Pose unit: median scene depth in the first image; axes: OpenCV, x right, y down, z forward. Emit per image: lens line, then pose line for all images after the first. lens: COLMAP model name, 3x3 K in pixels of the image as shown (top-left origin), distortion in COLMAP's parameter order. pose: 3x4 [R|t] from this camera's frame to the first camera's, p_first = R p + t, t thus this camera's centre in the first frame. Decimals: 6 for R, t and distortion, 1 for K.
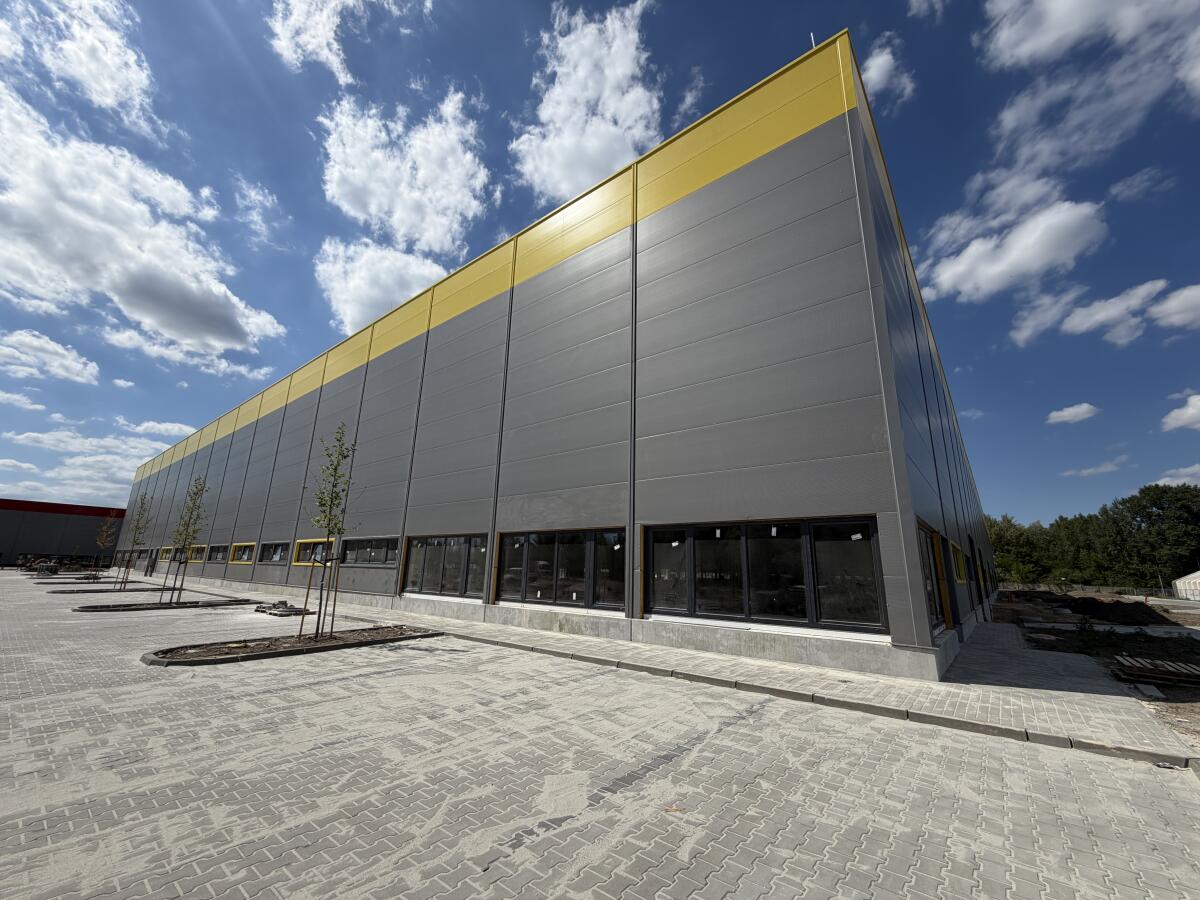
lens RADIAL K [[477.8, 0, 597.3], [0, 477.8, 448.6], [0, 0, 1]] dist [-0.003884, 0.000396]
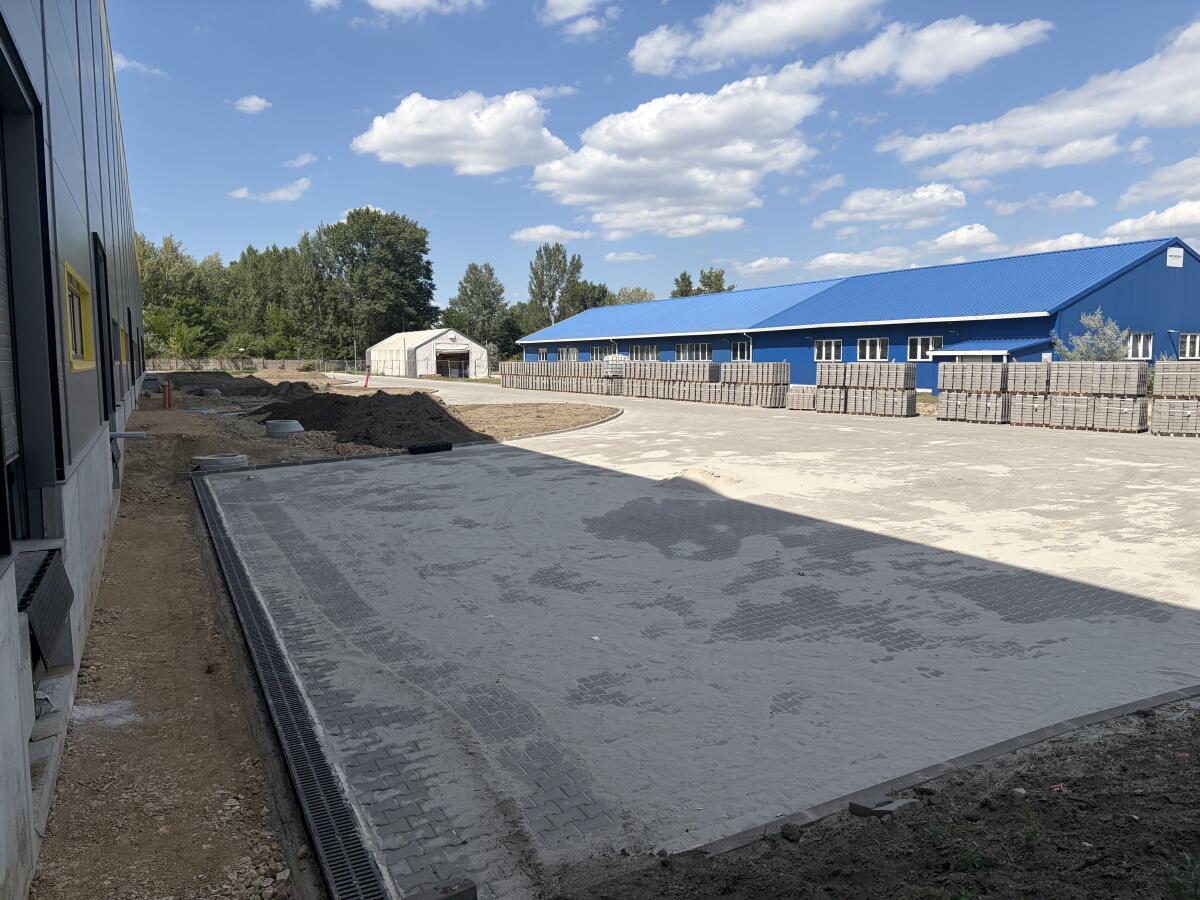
lens RADIAL K [[906.4, 0, 572.9], [0, 906.4, 438.0], [0, 0, 1]] dist [0.047194, -0.051581]
pose [[0.425619, -0.108339, 0.898394, 1.422570], [-0.208420, 0.954378, 0.213830, 0.607020], [-0.880574, -0.278253, 0.383622, 2.062673]]
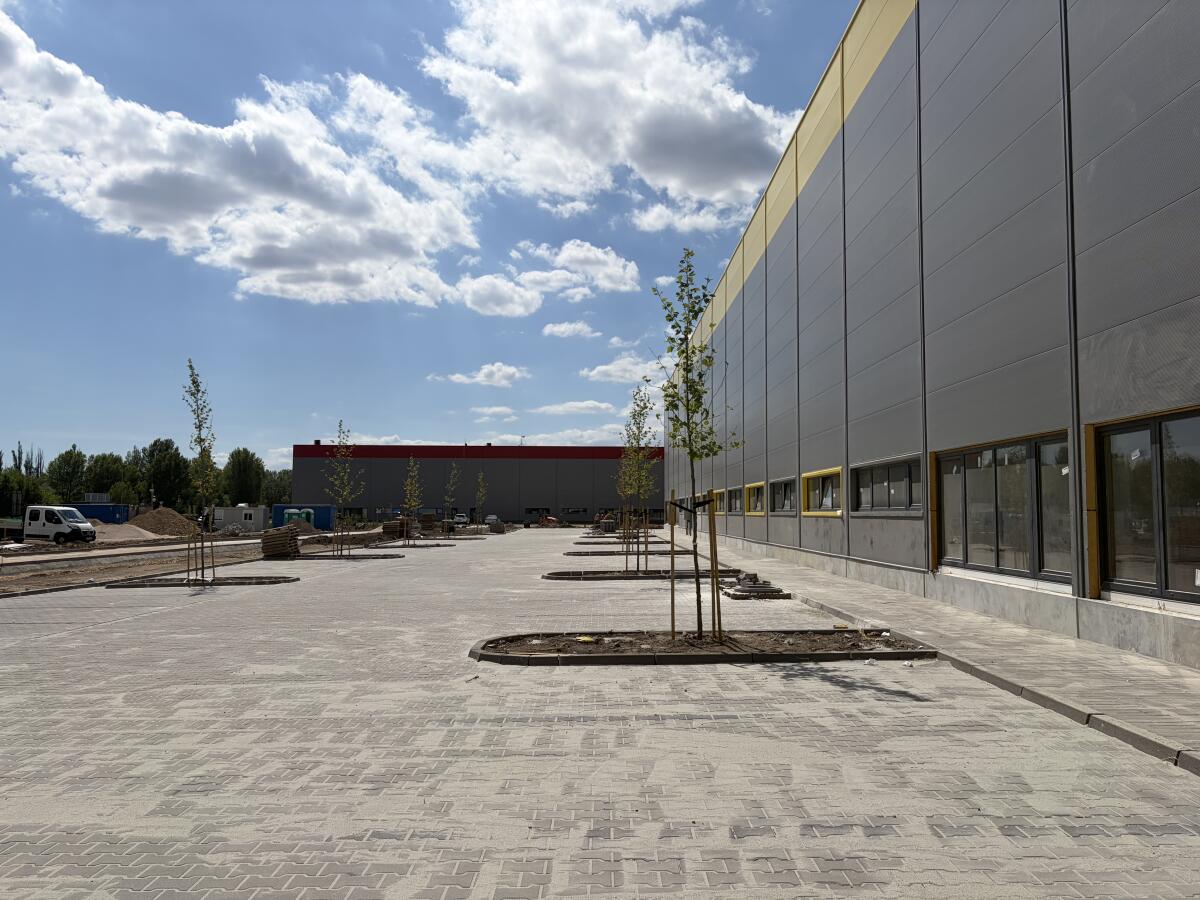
lens RADIAL K [[906.4, 0, 595.8], [0, 906.4, 428.1], [0, 0, 1]] dist [0.047194, -0.051581]
pose [[0.621926, -0.094327, -0.777374, 0.130155], [0.204730, 0.977777, 0.045148, 0.056477], [0.755840, -0.187231, 0.627416, 0.196221]]
